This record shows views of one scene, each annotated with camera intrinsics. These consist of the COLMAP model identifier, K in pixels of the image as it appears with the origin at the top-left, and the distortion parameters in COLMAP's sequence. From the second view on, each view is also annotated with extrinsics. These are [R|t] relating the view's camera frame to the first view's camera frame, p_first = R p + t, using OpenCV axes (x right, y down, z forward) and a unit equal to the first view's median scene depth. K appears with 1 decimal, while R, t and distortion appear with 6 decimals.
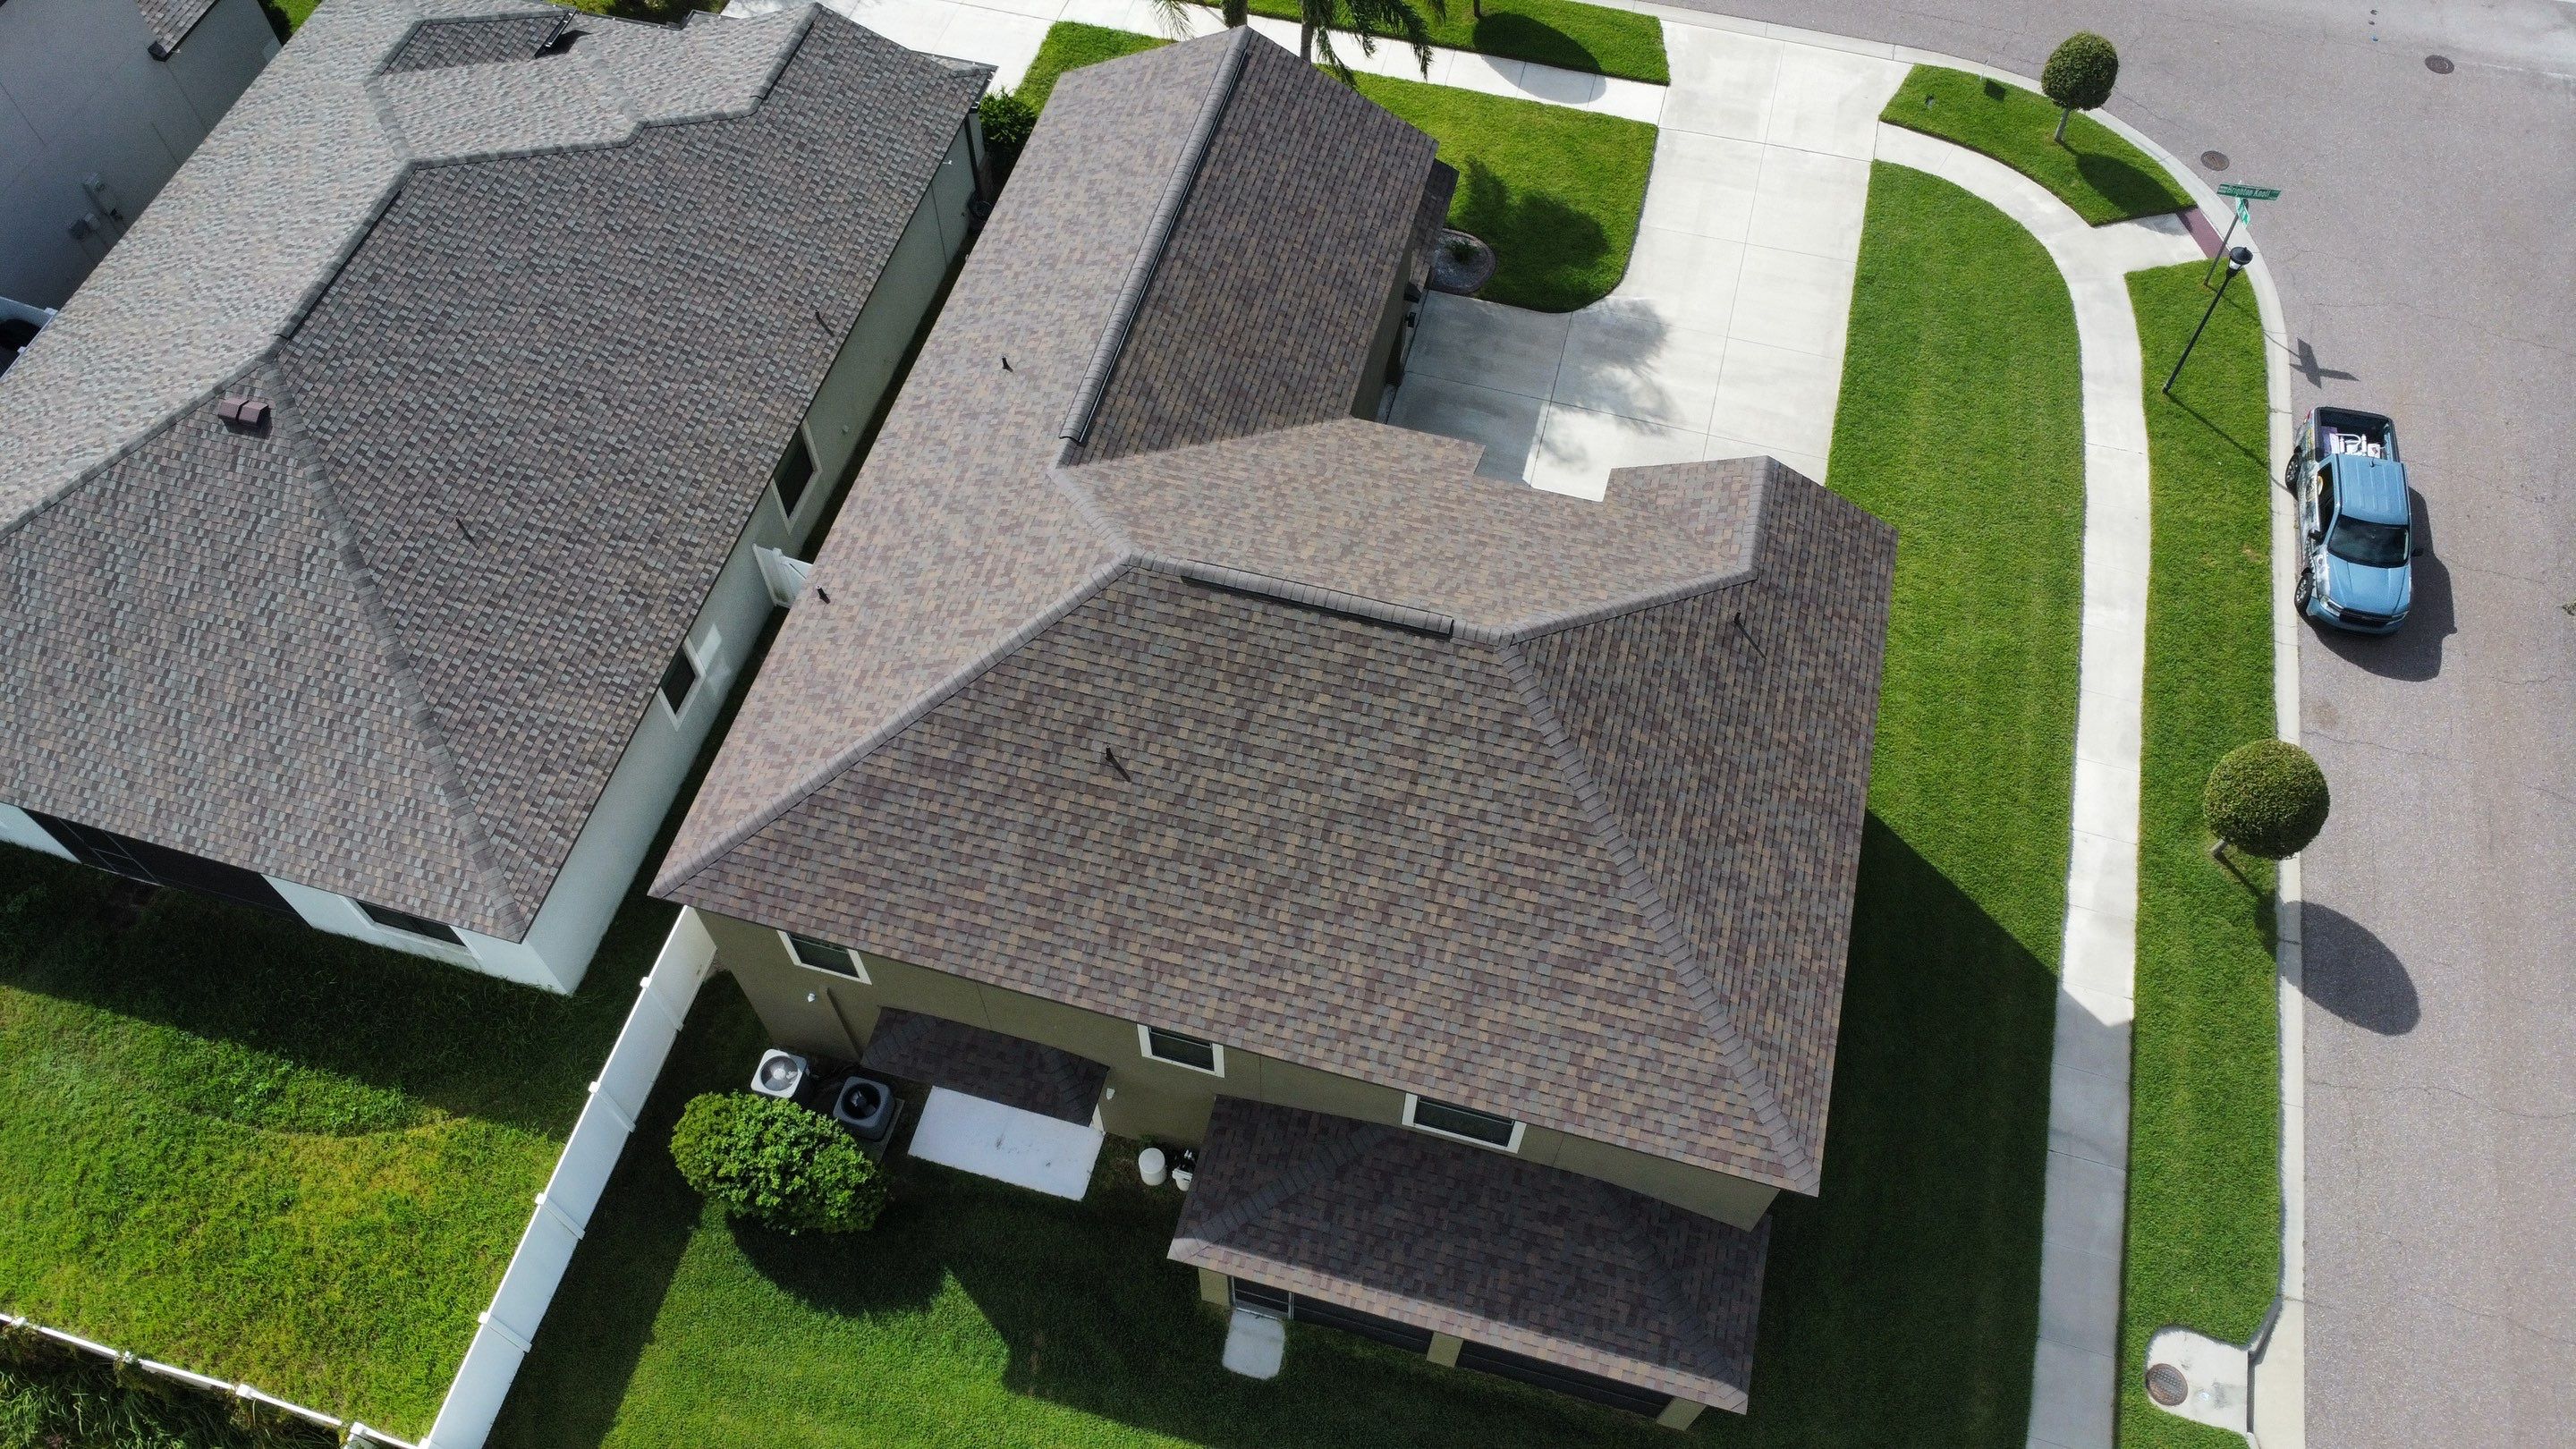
lens RADIAL K [[1865.0, 0, 1277.0], [0, 1865.0, 714.0], [0, 0, 1]] dist [-0.027772, -0.012784]
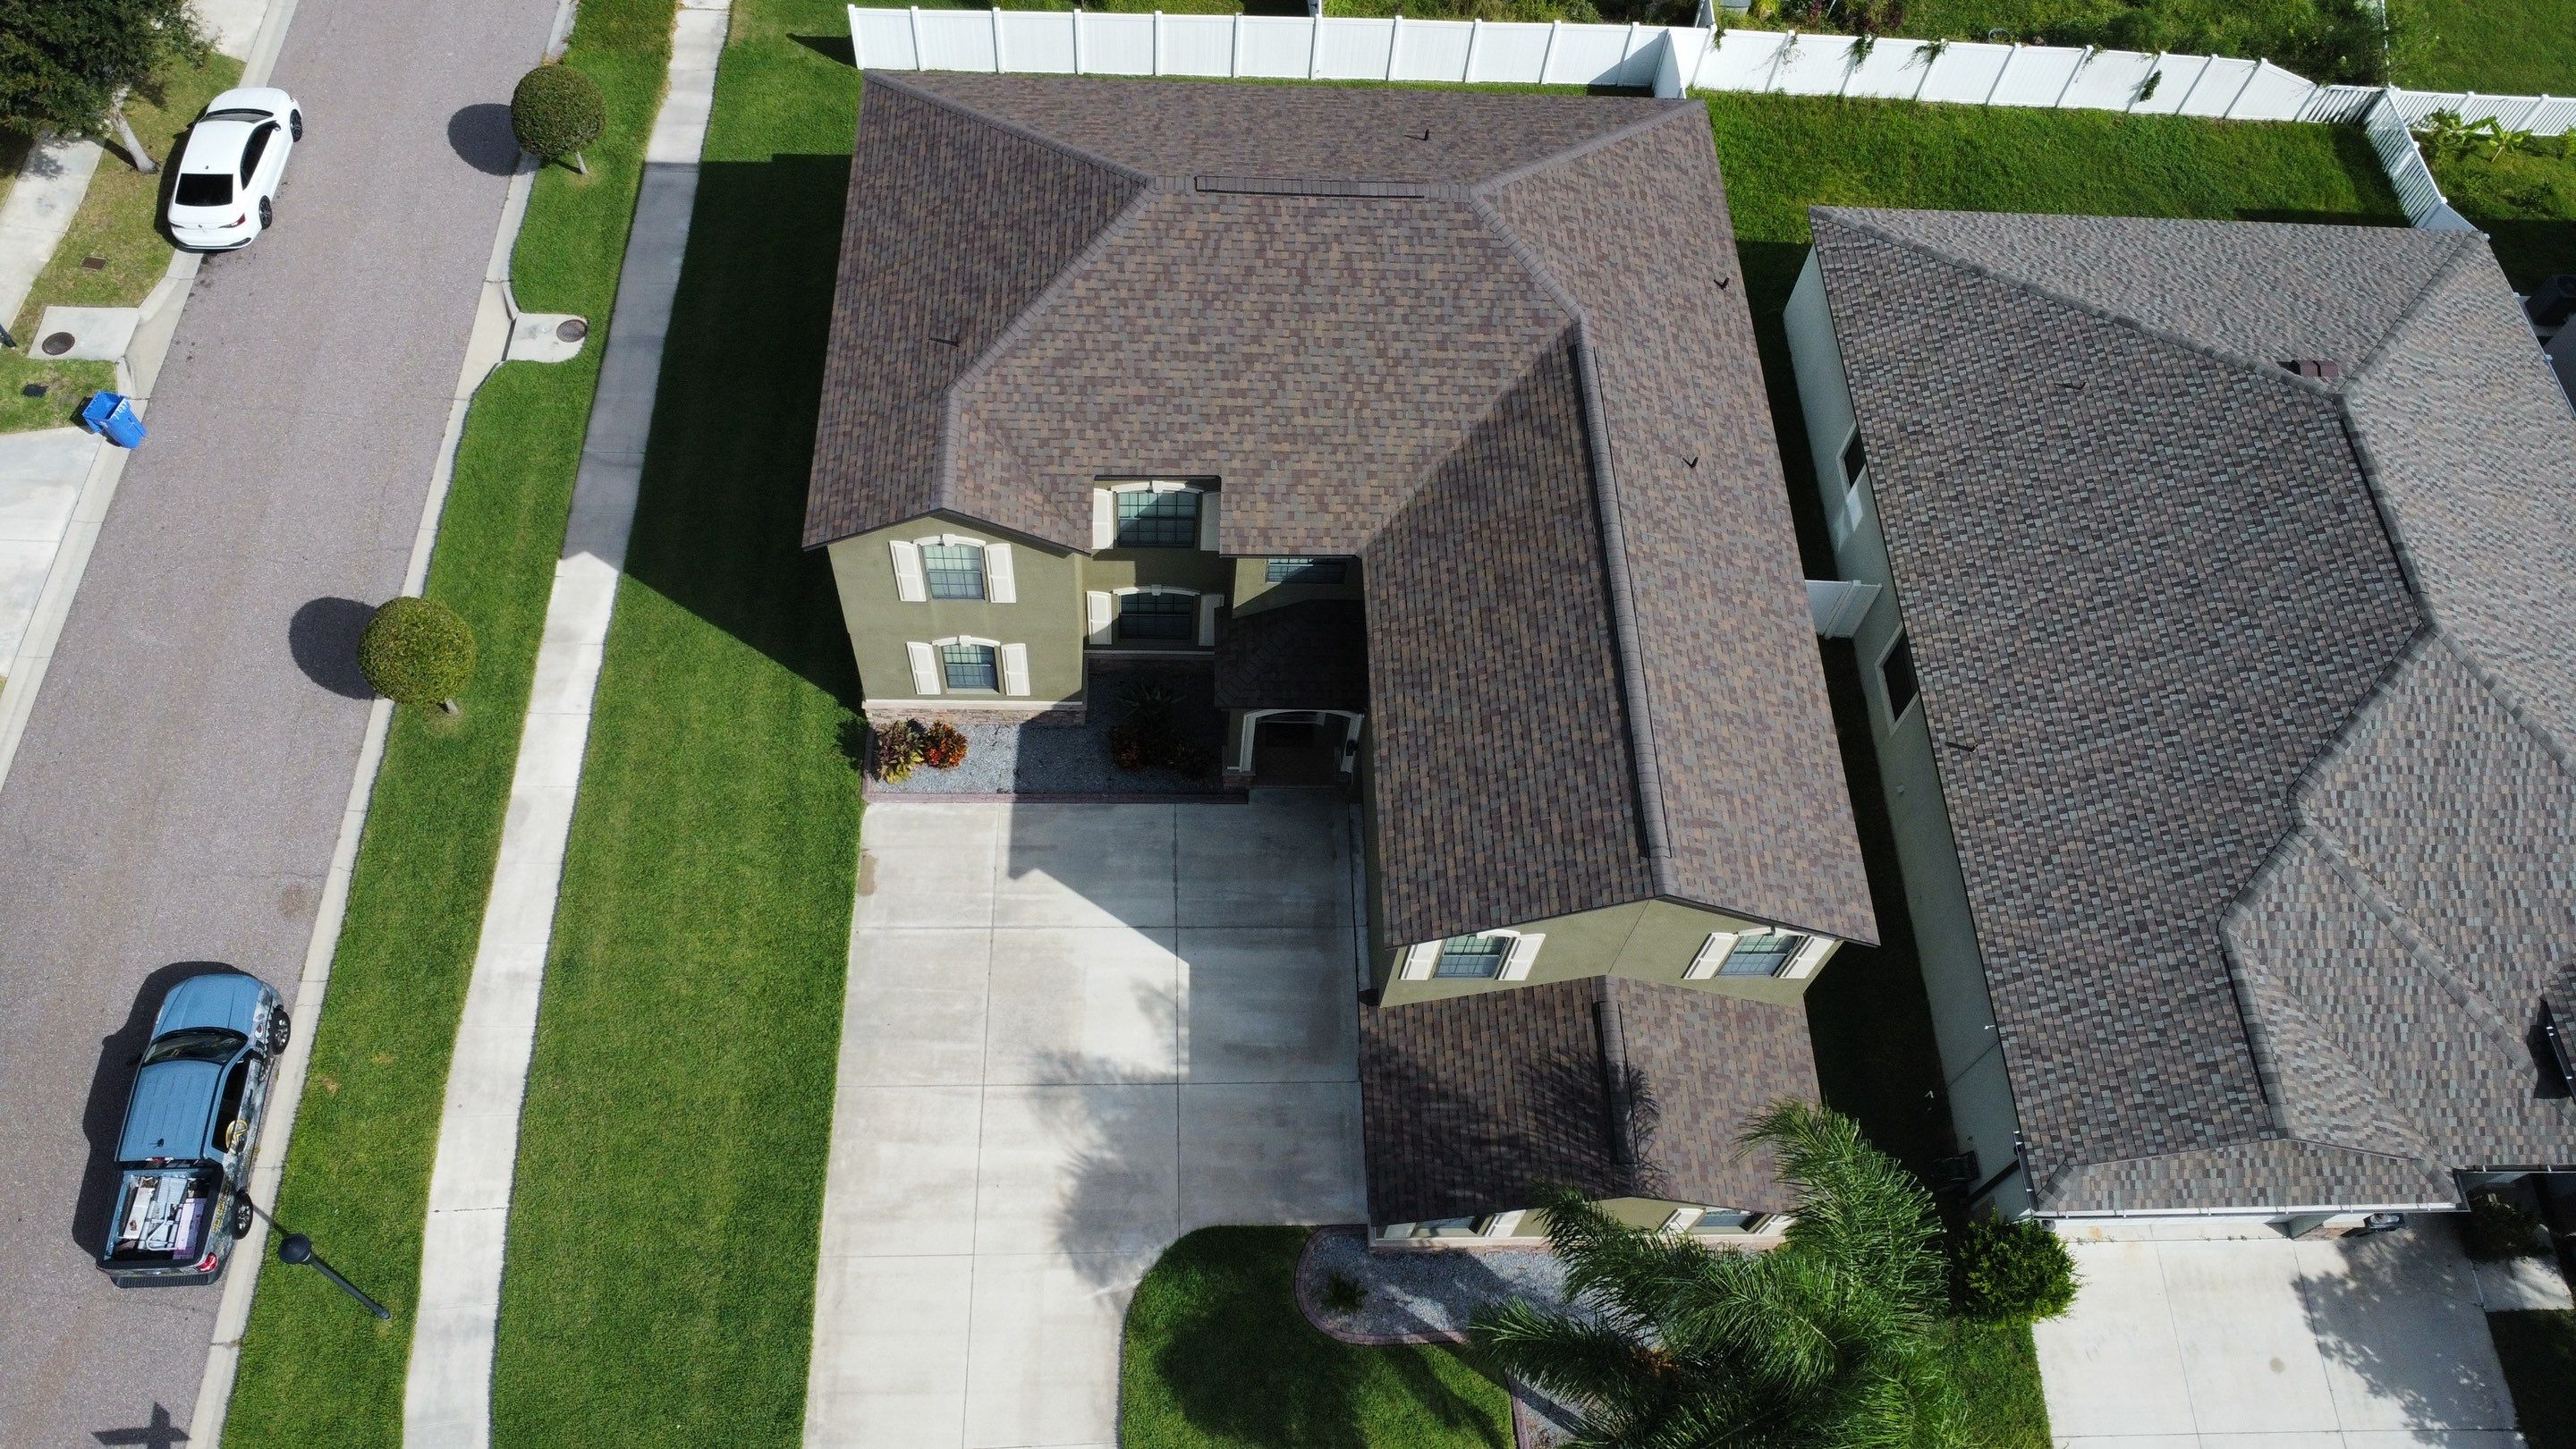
lens RADIAL K [[1865.0, 0, 1275.0], [0, 1865.0, 714.0], [0, 0, 1]] dist [-0.027772, -0.012784]
pose [[-0.955773, 0.217049, -0.198461, 0.289953], [-0.276691, -0.434850, 0.856941, -1.007653], [0.099698, 0.873954, 0.475673, 0.586317]]
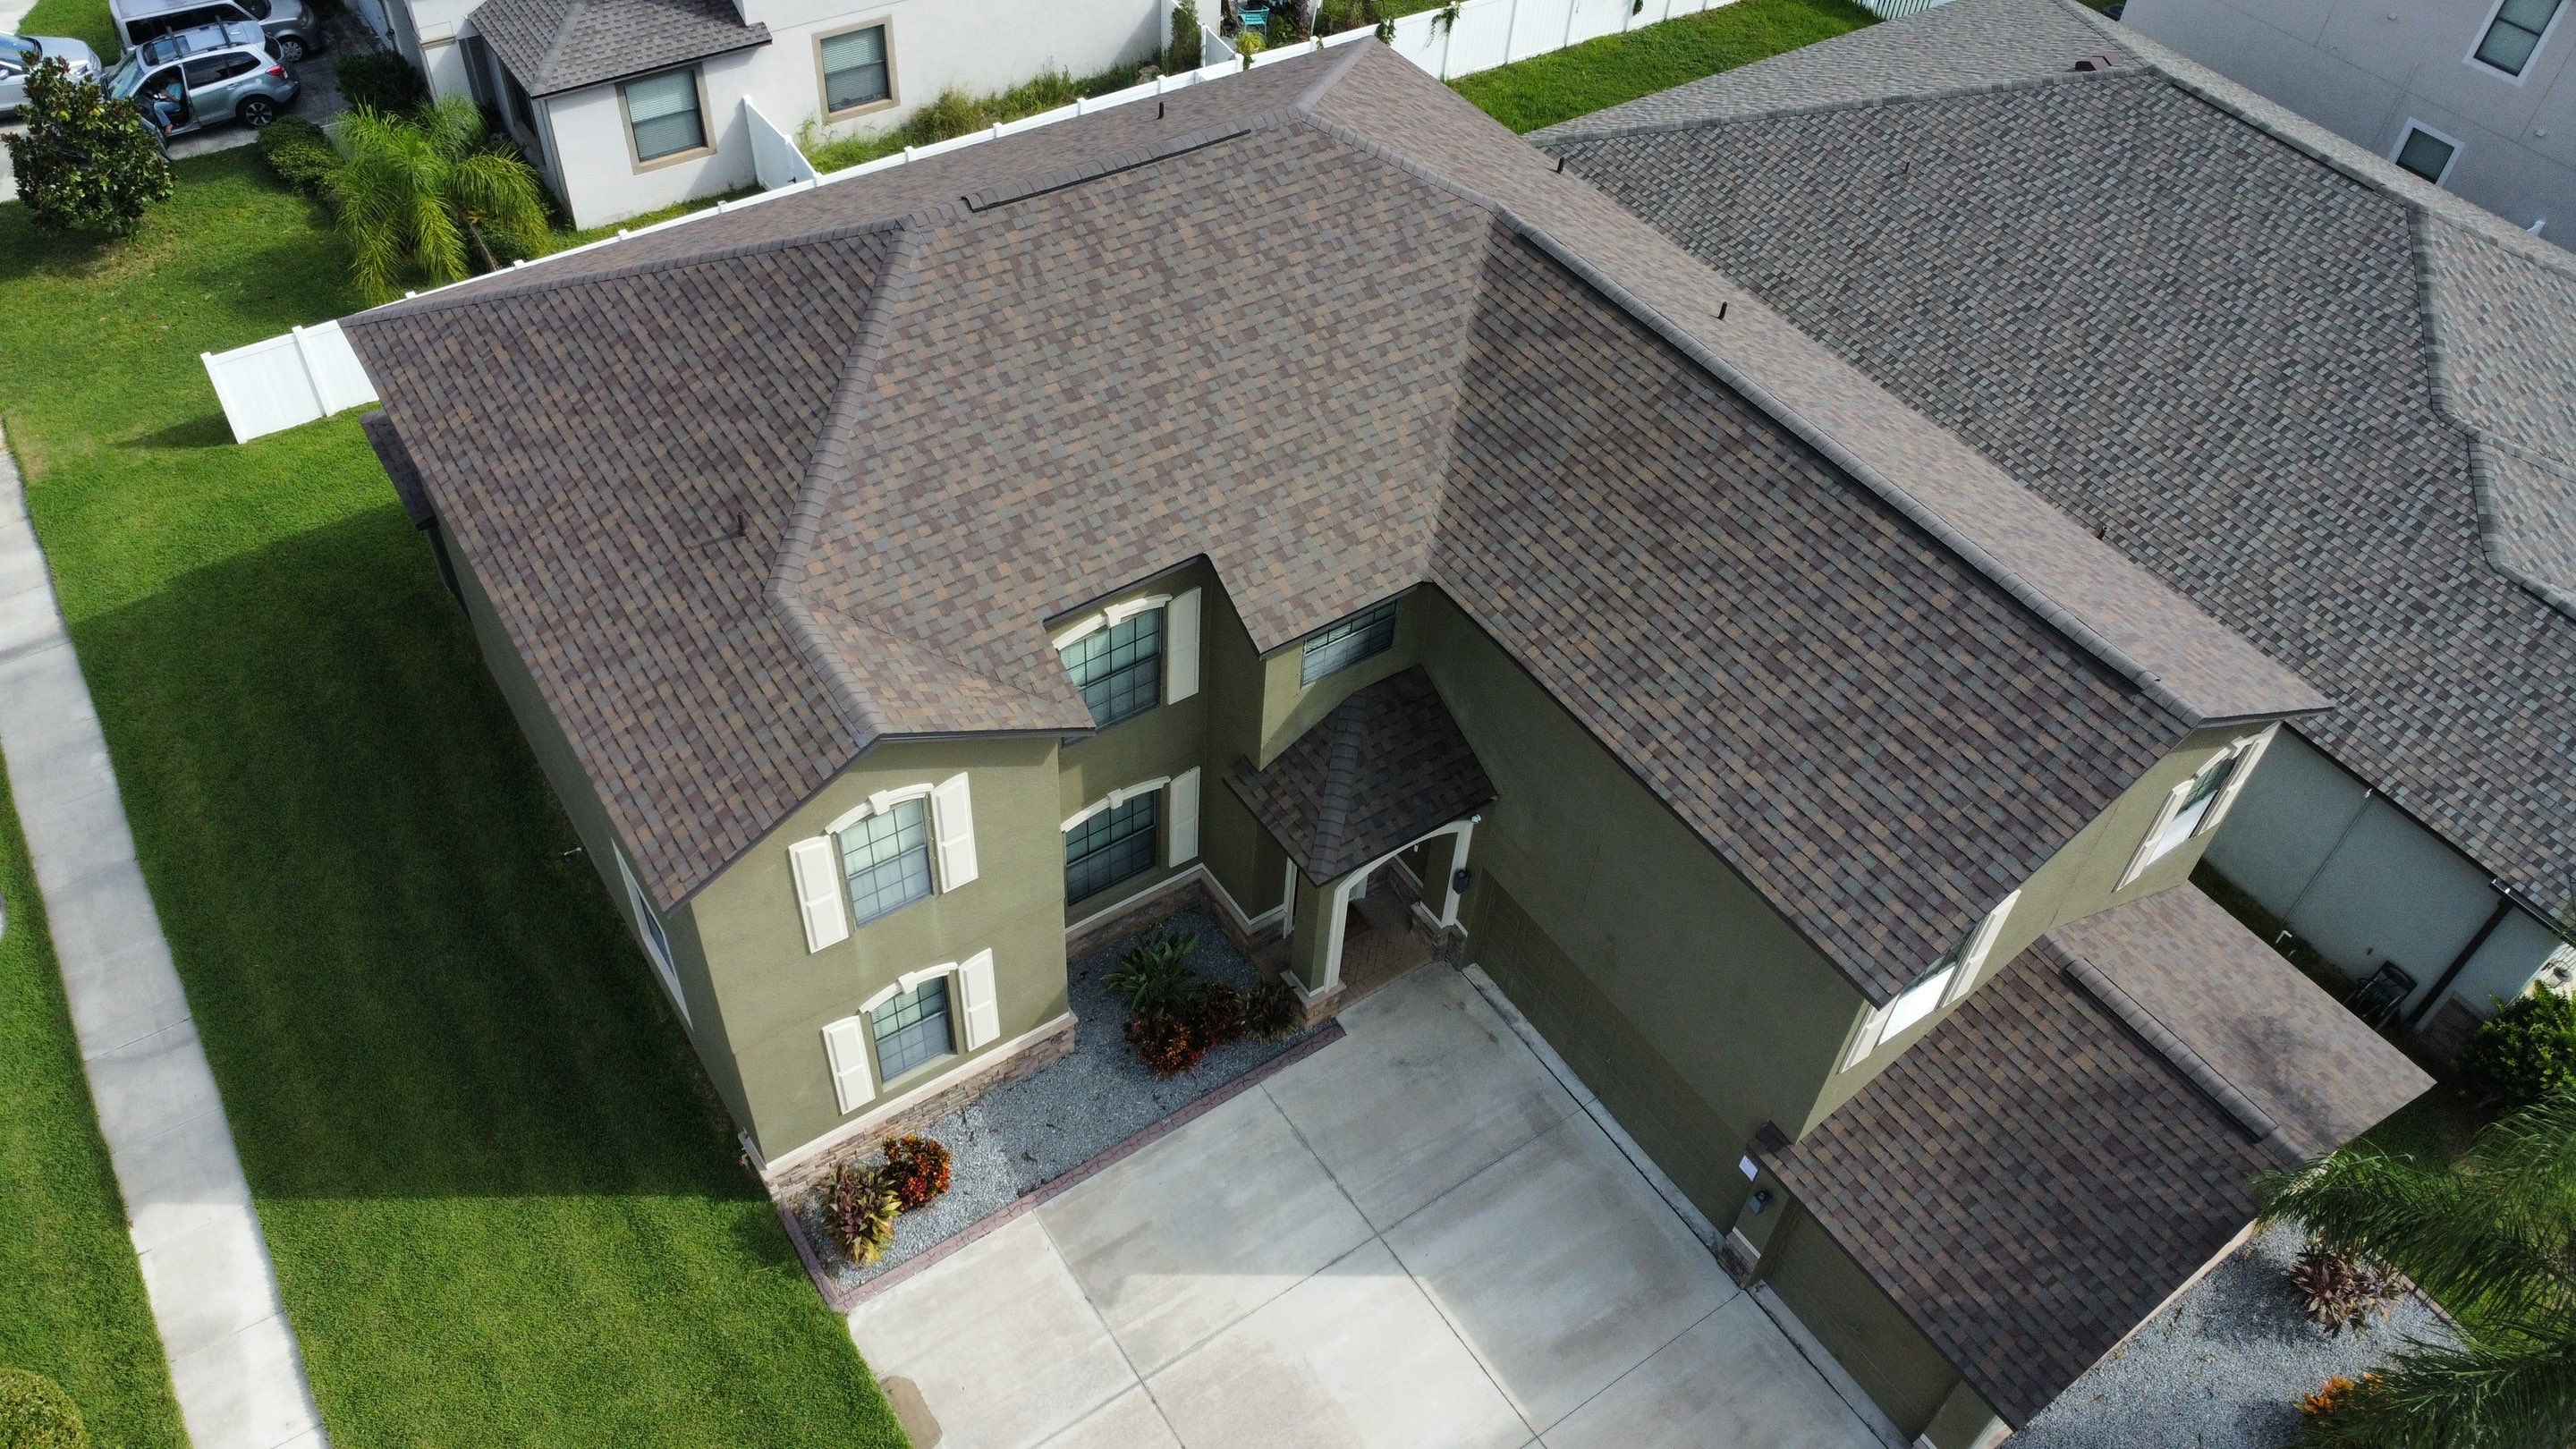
lens RADIAL K [[1865.0, 0, 1275.7], [0, 1865.0, 713.9], [0, 0, 1]] dist [-0.027772, -0.012784]
pose [[-0.649327, 0.522001, -0.553073, 0.469518], [-0.668688, -0.045465, 0.742152, -0.618566], [0.362258, 0.851733, 0.378577, 0.746423]]
